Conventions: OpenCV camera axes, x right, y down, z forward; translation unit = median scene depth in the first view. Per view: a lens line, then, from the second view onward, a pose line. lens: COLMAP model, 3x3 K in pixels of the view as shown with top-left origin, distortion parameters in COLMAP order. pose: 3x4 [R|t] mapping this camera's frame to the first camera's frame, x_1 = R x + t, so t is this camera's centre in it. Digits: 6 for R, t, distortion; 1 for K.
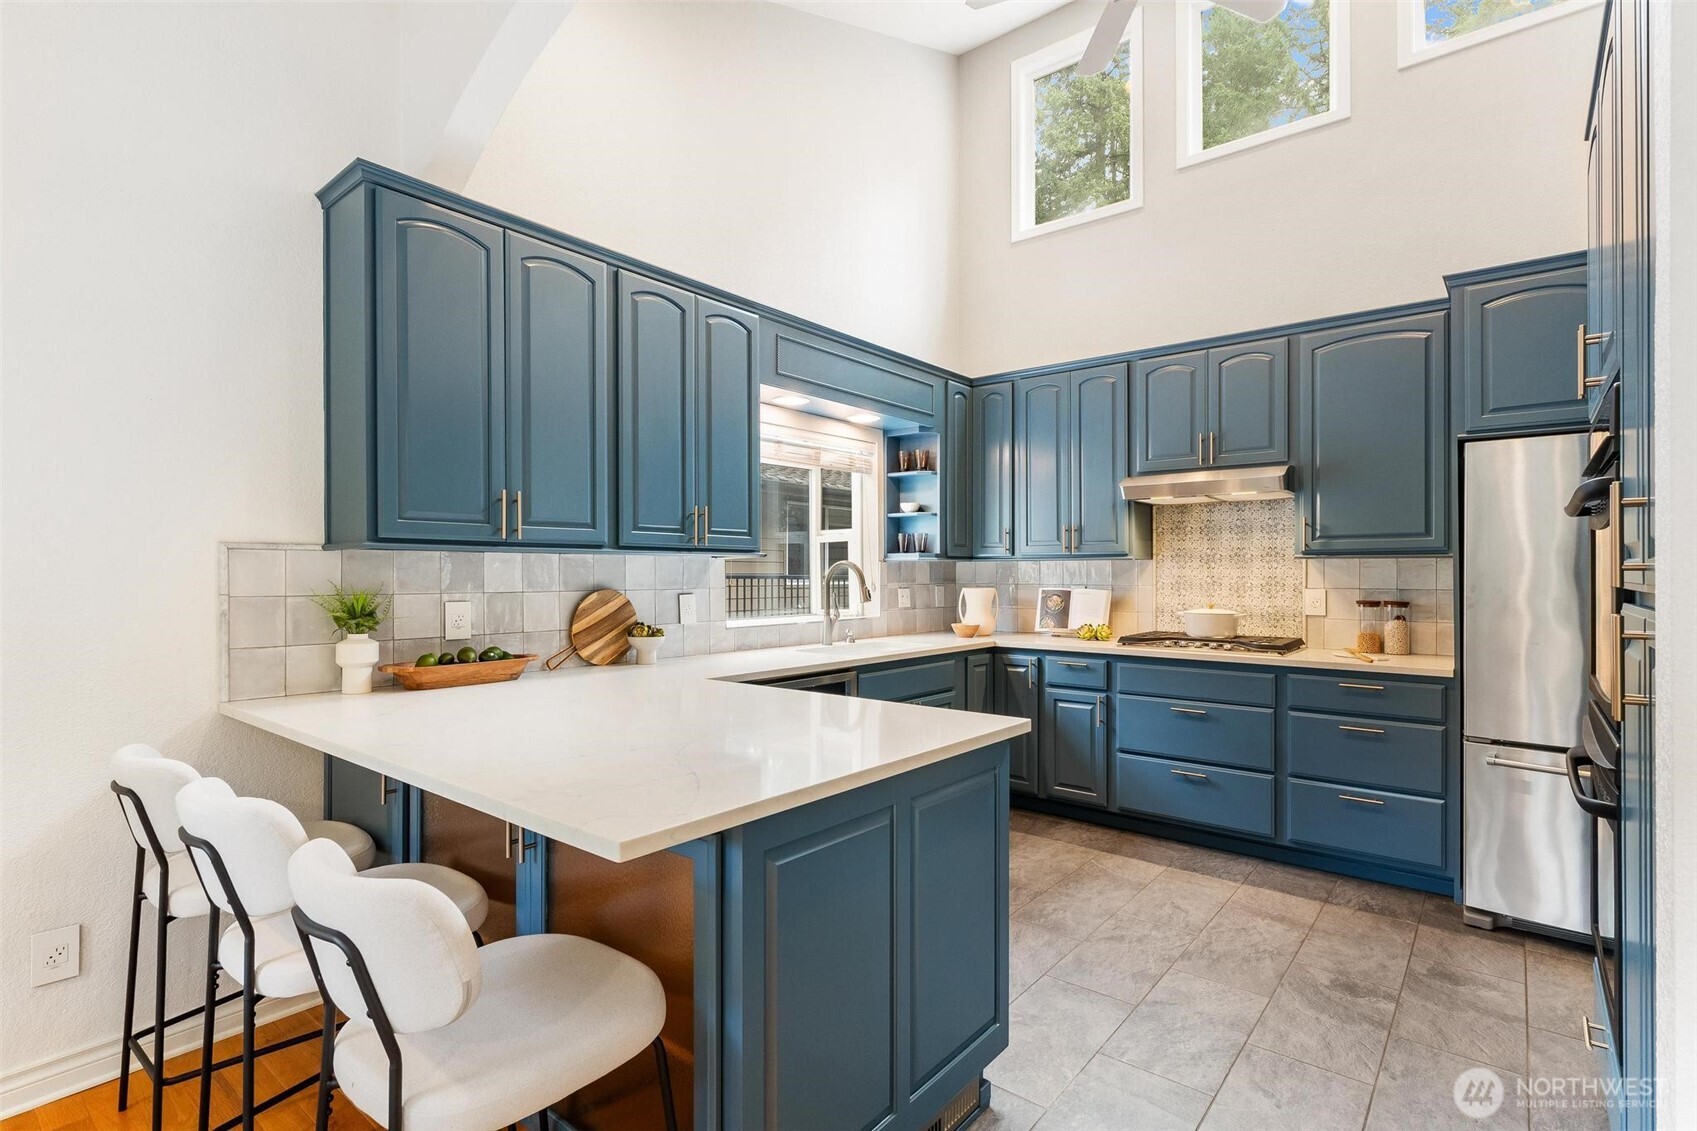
lens RADIAL K [[808.5, 0, 848.5], [0, 808.5, 565.5], [0, 0, 1]] dist [0.002711, 0.000527]
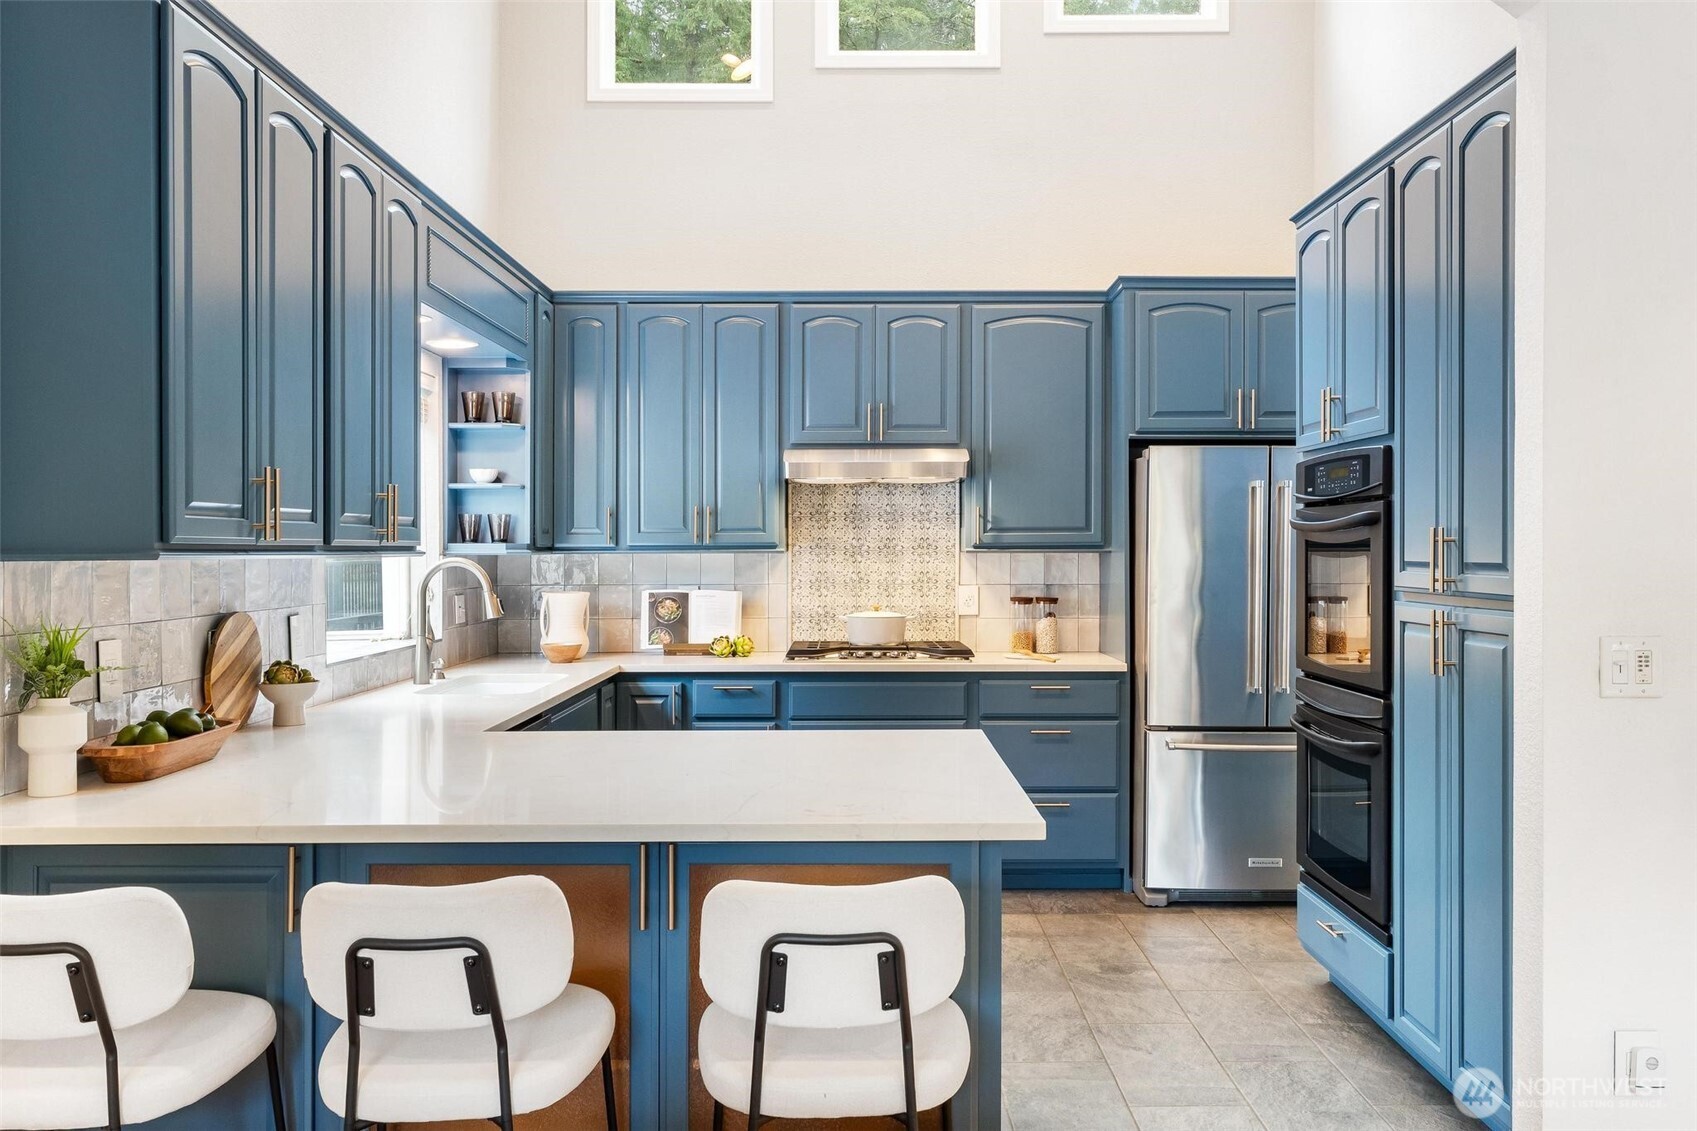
lens RADIAL K [[1408.7, 0, 844.9], [0, 1408.7, 540.2], [0, 0, 1]] dist [-0.000290, 0.000702]
pose [[0.779981, -0.000434, 0.625803, -0.492997], [-0.000875, 0.999998, 0.001784, -0.023173], [-0.625803, -0.001939, 0.779979, -0.125084]]
